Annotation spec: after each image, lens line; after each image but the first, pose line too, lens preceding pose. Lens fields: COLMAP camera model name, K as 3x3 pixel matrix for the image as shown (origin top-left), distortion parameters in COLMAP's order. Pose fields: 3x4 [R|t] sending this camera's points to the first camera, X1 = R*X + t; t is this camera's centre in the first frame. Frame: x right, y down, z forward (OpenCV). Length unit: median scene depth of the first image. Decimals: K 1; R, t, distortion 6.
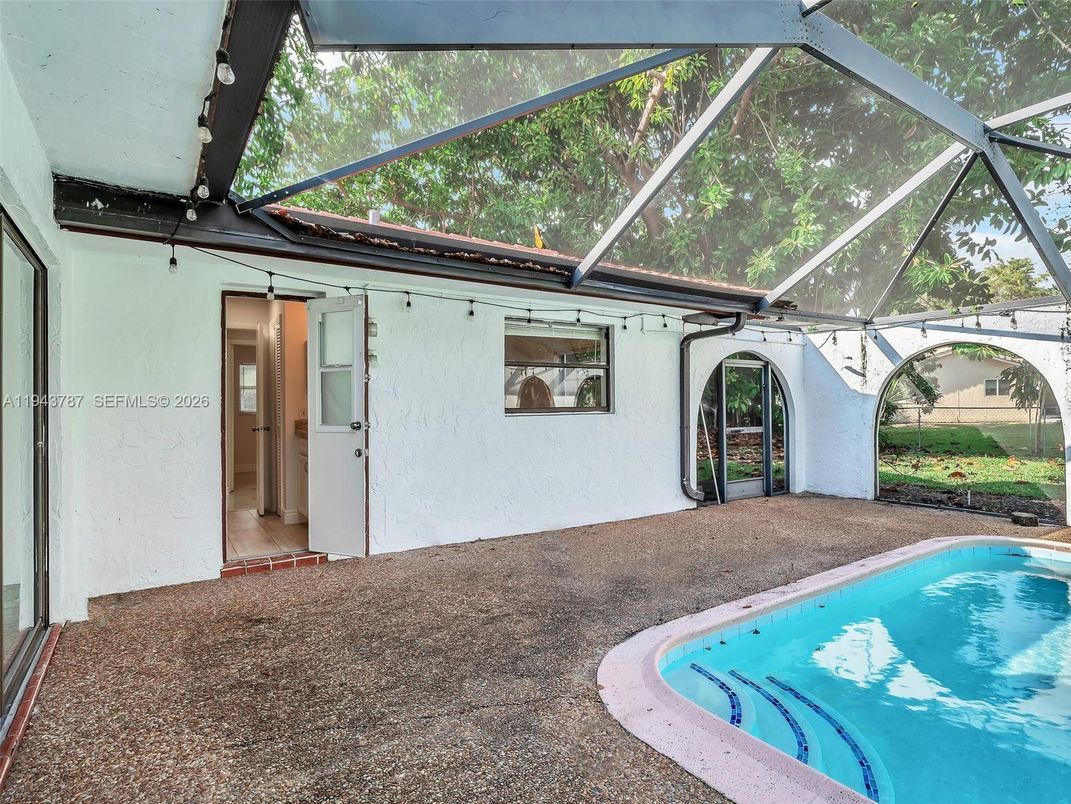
lens RADIAL K [[599.0, 0, 612.4], [0, 599.0, 402.3], [0, 0, 1]] dist [-0.001590, -0.000289]
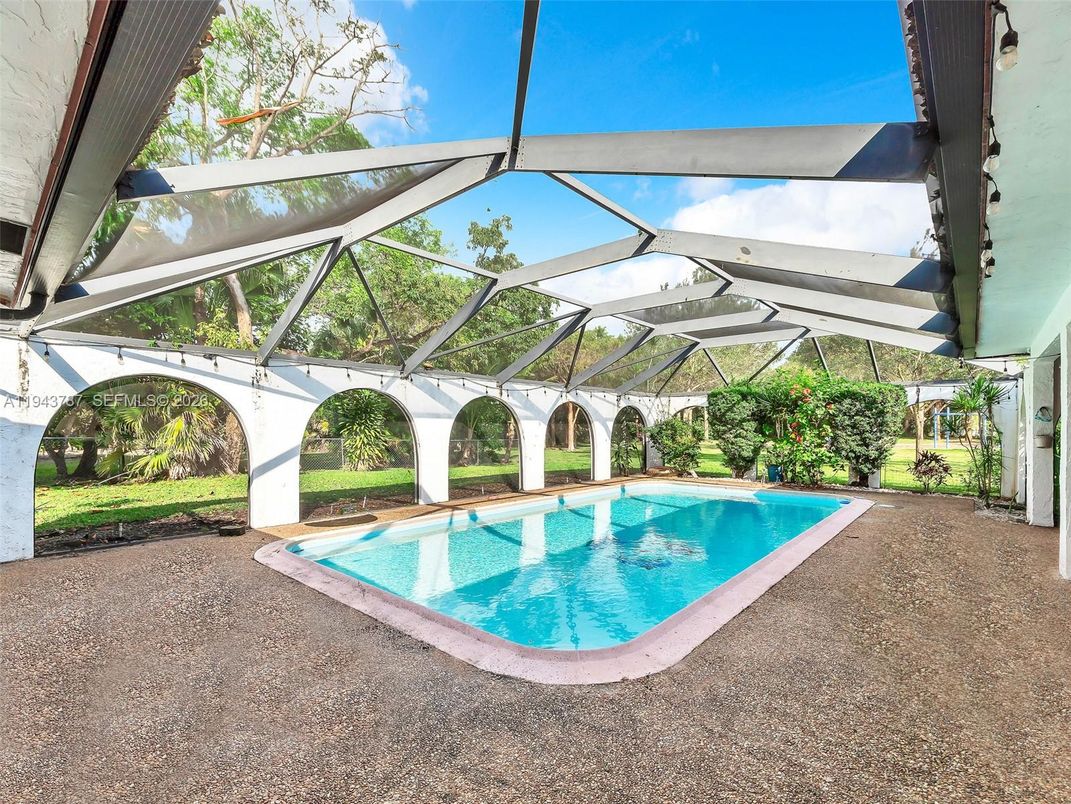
lens RADIAL K [[496.8, 0, 533.3], [0, 496.8, 428.5], [0, 0, 1]] dist [-0.002430, -0.000406]
pose [[-0.190081, 0.009770, 0.981720, -0.398248], [-0.001095, 0.999948, -0.010164, -0.001542], [-0.981768, -0.003007, -0.190060, 0.574551]]
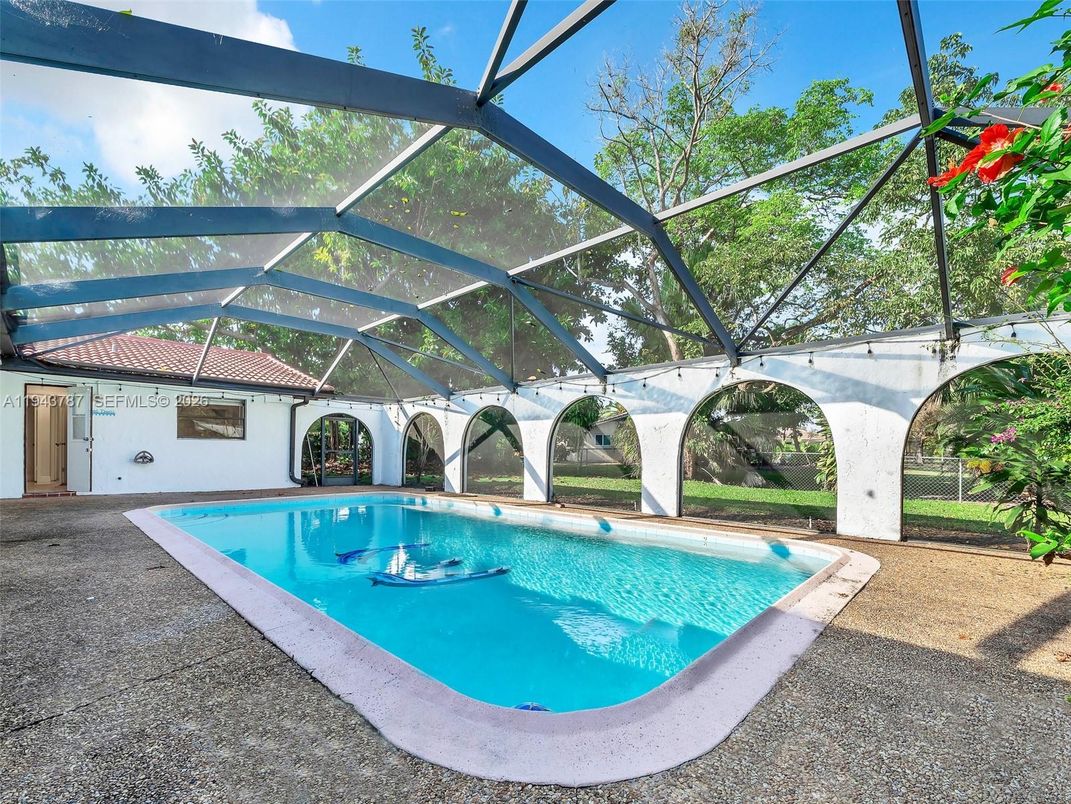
lens RADIAL K [[468.4, 0, 532.6], [0, 468.4, 453.0], [0, 0, 1]] dist [-0.003304, -0.000546]
pose [[0.989510, 0.016228, 0.143550, 0.785471], [-0.017228, 0.999835, 0.005726, 0.037264], [-0.143434, -0.008139, 0.989626, -0.826822]]
